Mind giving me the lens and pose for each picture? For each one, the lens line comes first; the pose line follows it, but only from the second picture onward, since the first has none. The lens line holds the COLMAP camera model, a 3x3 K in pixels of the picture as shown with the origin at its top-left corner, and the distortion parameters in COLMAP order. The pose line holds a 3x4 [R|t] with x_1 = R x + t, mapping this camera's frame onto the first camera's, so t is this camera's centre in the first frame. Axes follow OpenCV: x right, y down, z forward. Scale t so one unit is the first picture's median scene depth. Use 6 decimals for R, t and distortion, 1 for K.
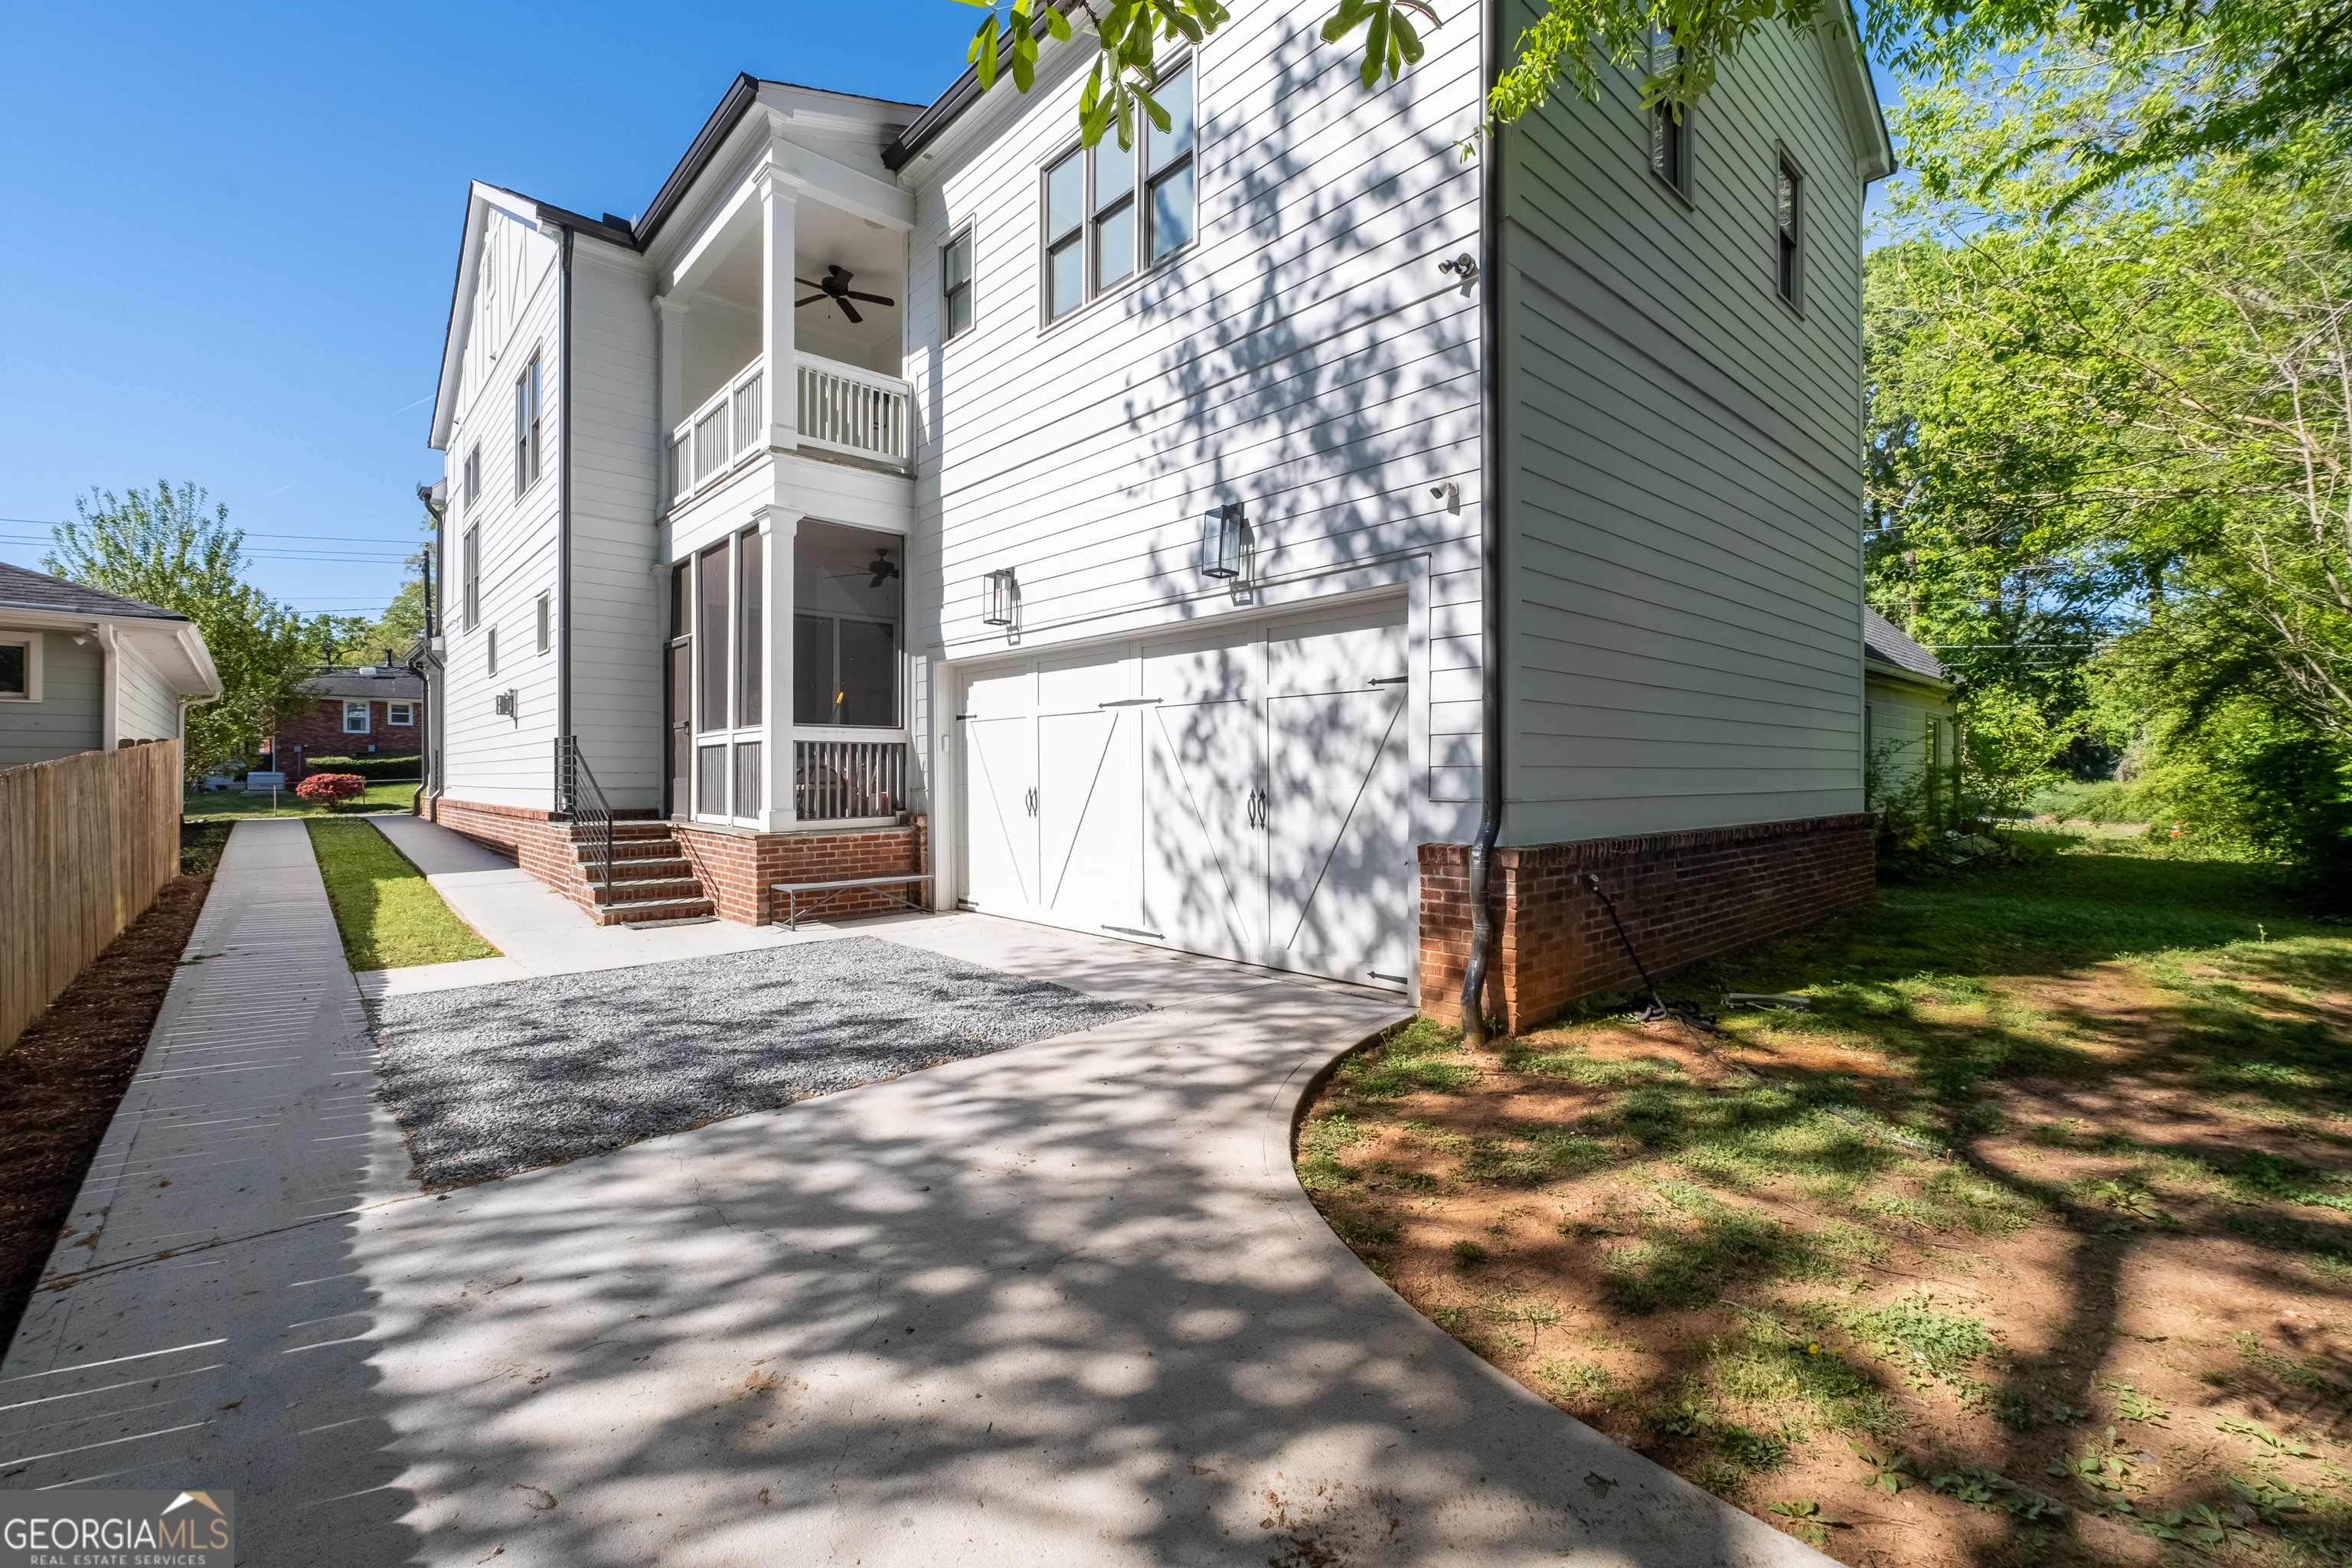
lens RADIAL K [[966.3, 0, 1166.1], [0, 966.3, 771.8], [0, 0, 1]] dist [-0.004554, 0.001948]
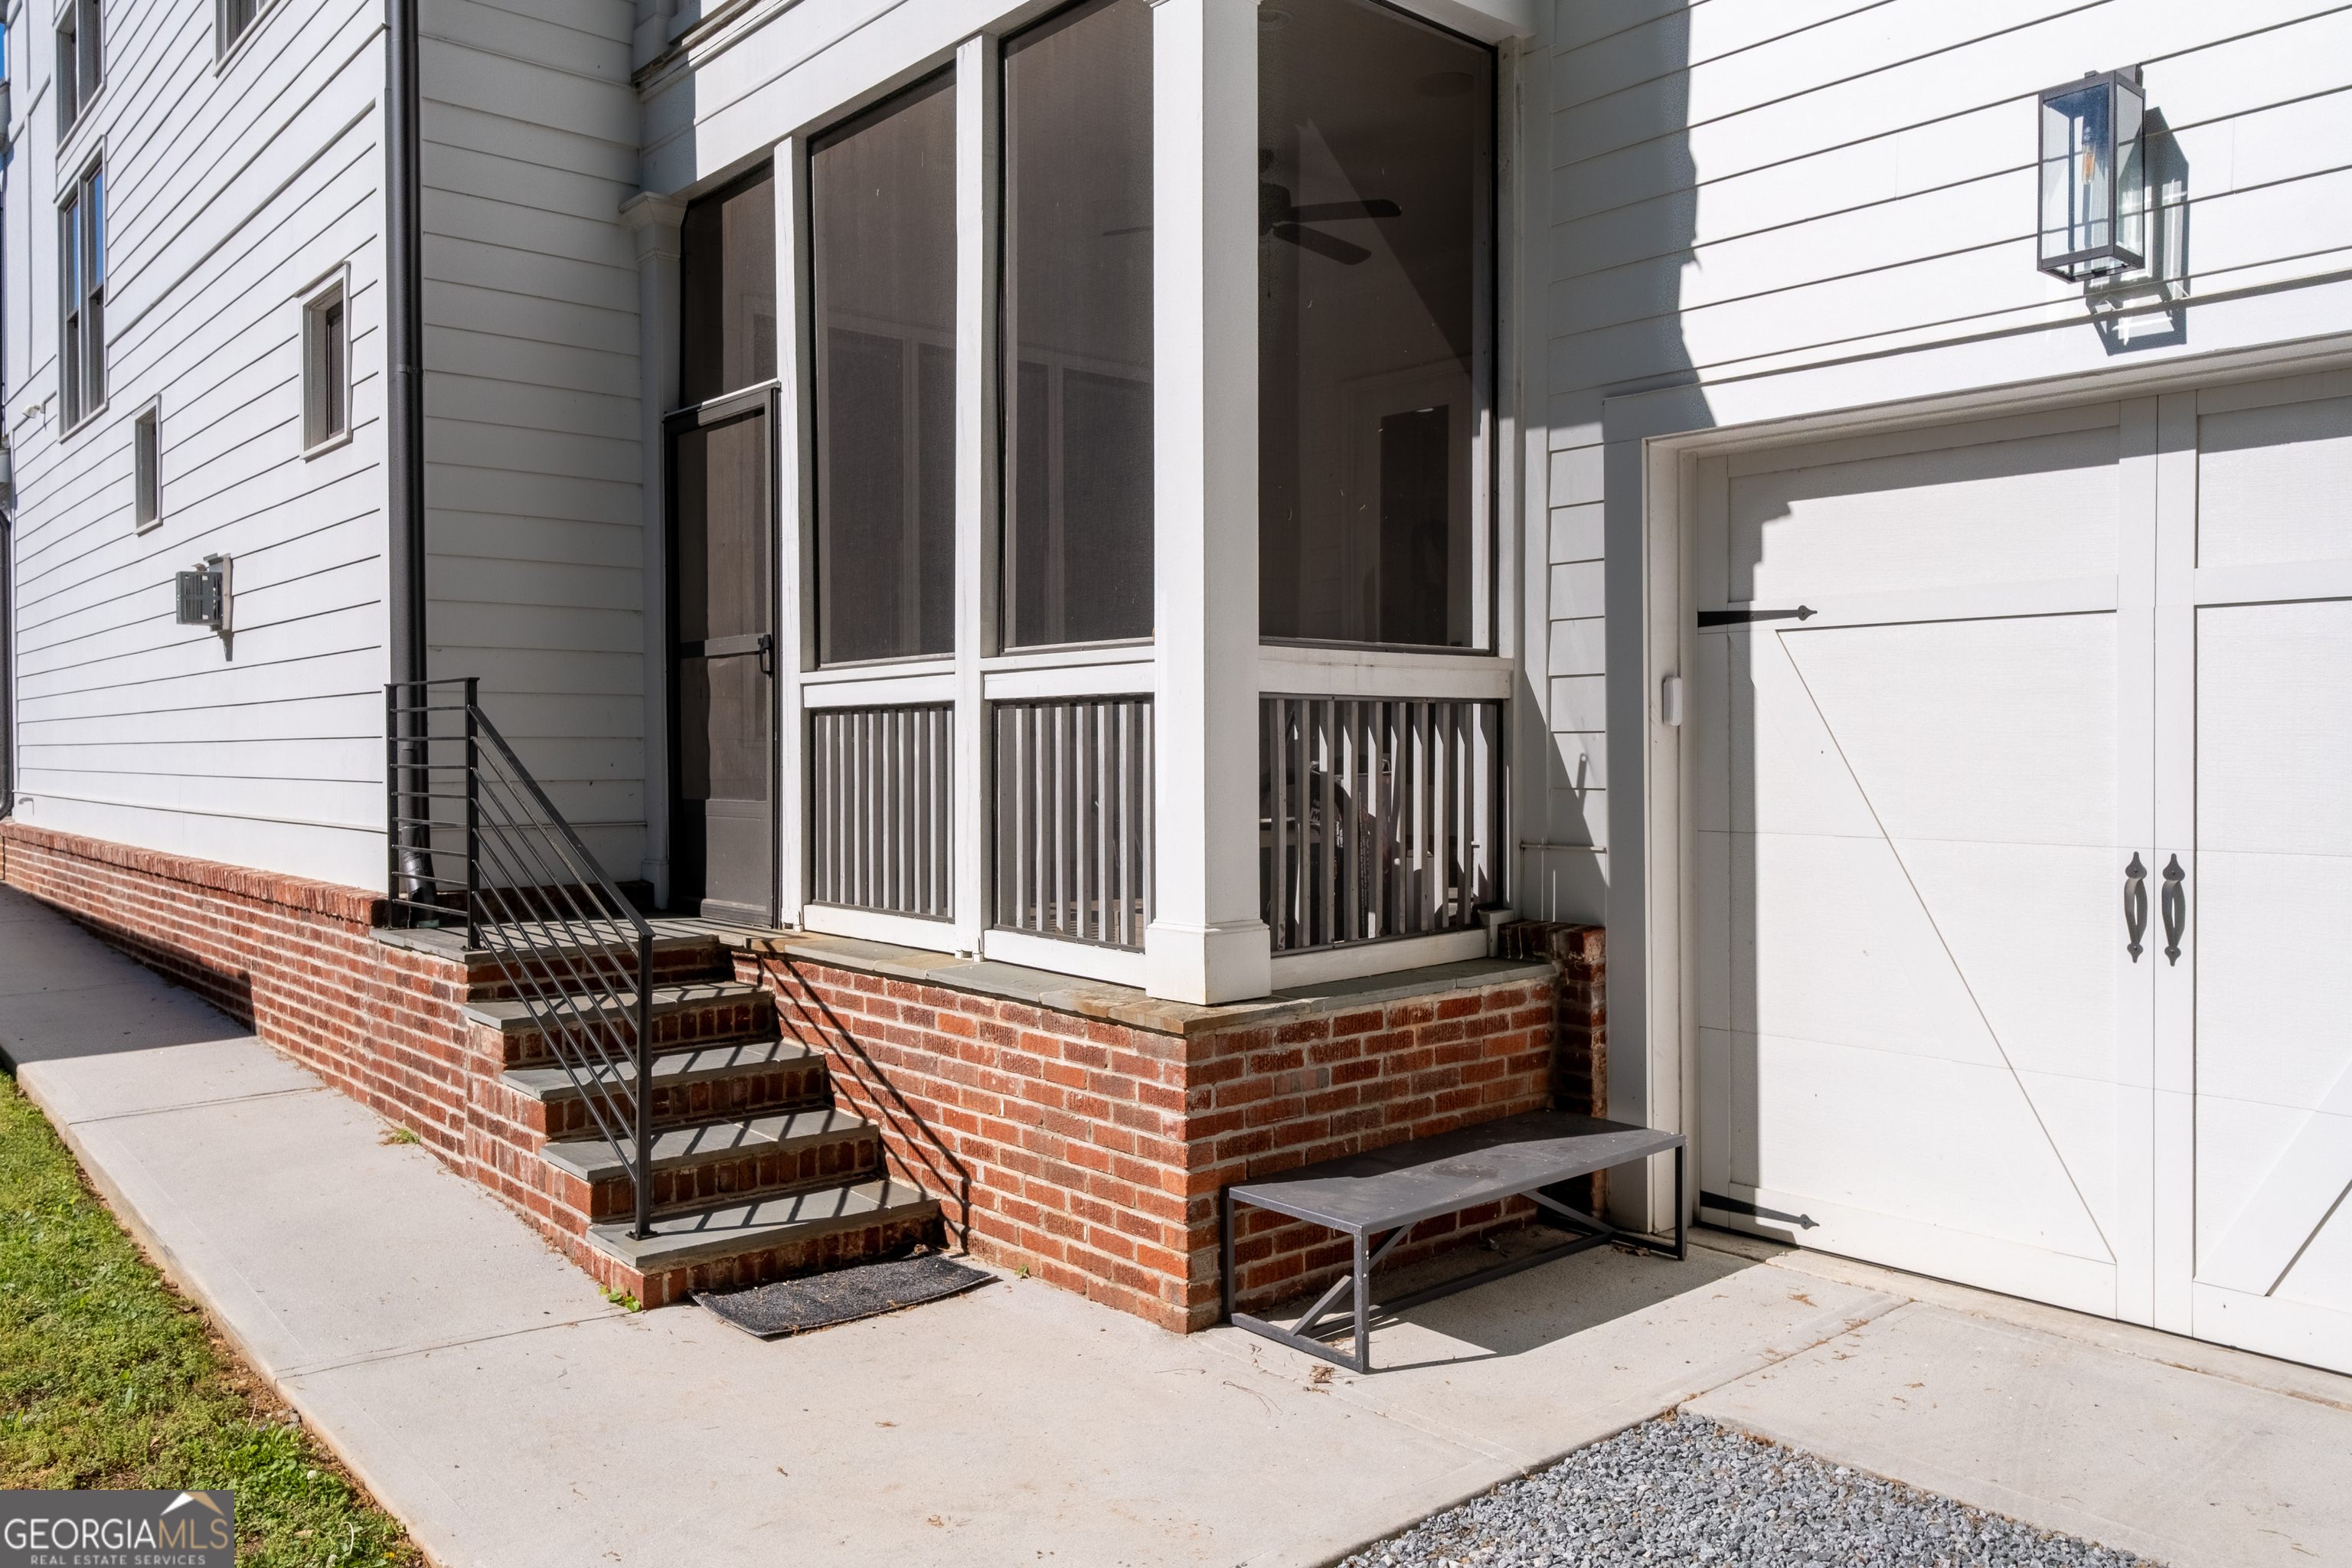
lens RADIAL K [[1701.8, 0, 1159.4], [0, 1701.8, 776.0], [0, 0, 1]] dist [0.006246, -0.000618]
pose [[0.999553, 0.000580, -0.029901, -0.373876], [-0.000012, 0.999820, 0.018989, -0.015297], [0.029907, -0.018980, 0.999372, 0.440340]]
